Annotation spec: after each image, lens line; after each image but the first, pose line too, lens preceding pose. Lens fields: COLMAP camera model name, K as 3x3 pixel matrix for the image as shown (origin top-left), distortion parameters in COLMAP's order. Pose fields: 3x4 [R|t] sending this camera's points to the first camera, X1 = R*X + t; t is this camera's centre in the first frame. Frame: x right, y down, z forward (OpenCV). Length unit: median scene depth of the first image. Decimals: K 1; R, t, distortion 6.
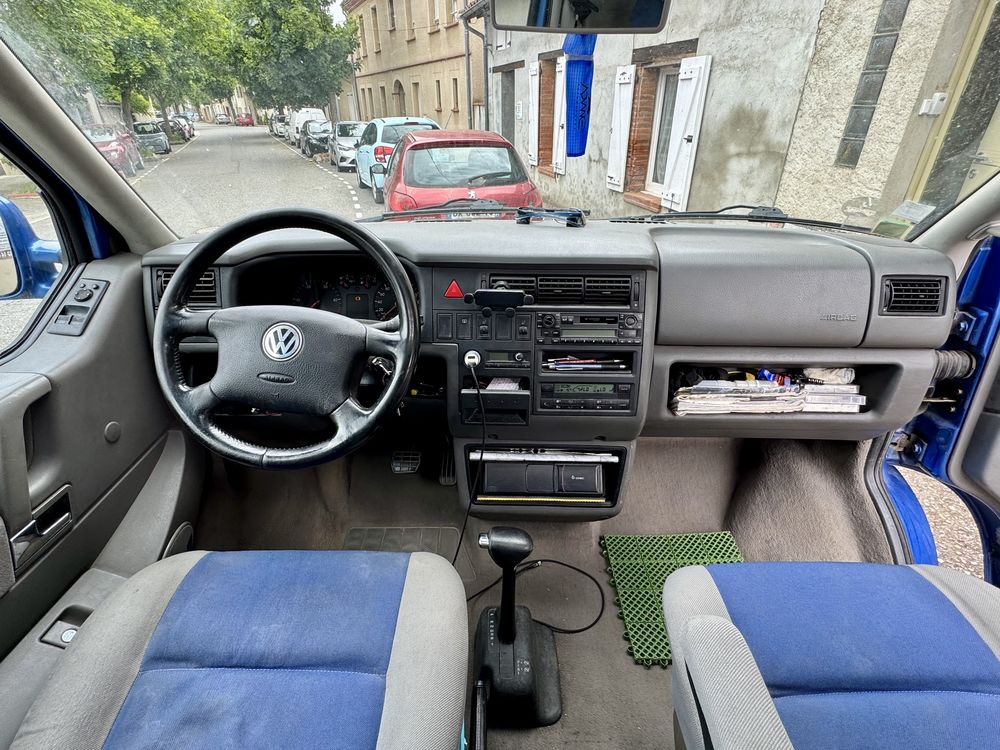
lens RADIAL K [[484.8, 0, 500.0], [0, 484.8, 375.0], [0, 0, 1]] dist [-0.001926, -0.000294]
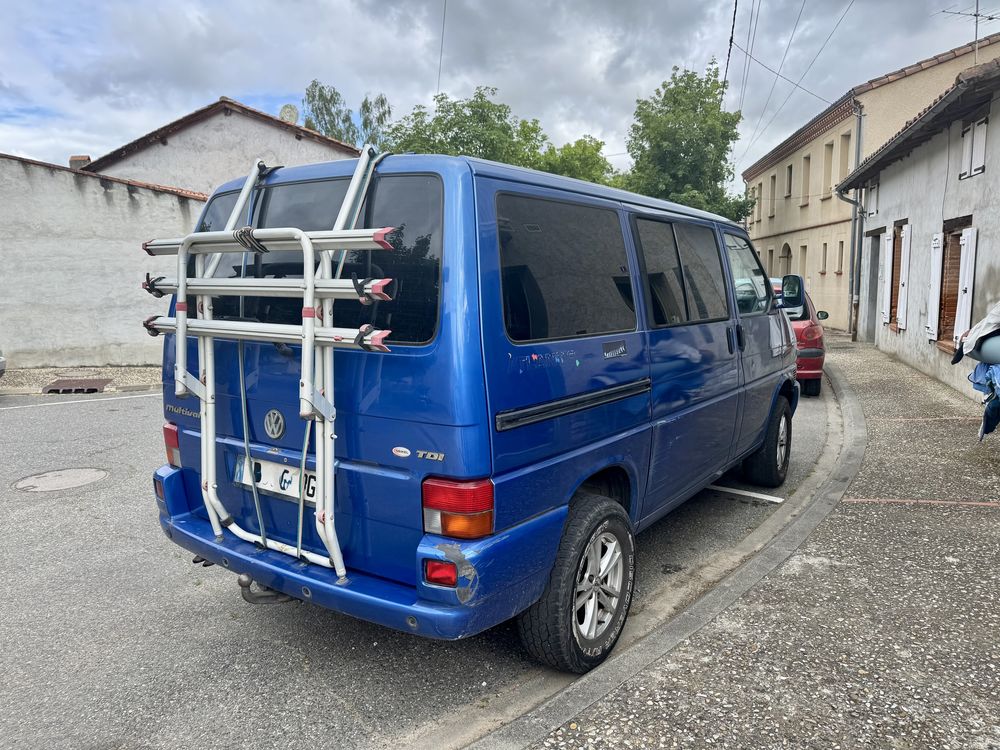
lens RADIAL K [[712.3, 0, 500.0], [0, 712.3, 375.0], [0, 0, 1]] dist [0.007405, -0.000263]
pose [[0.820913, 0.073865, -0.566257, 0.250794], [-0.269620, 0.924250, -0.270310, 0.241675], [0.503396, 0.374575, 0.778644, -0.425341]]
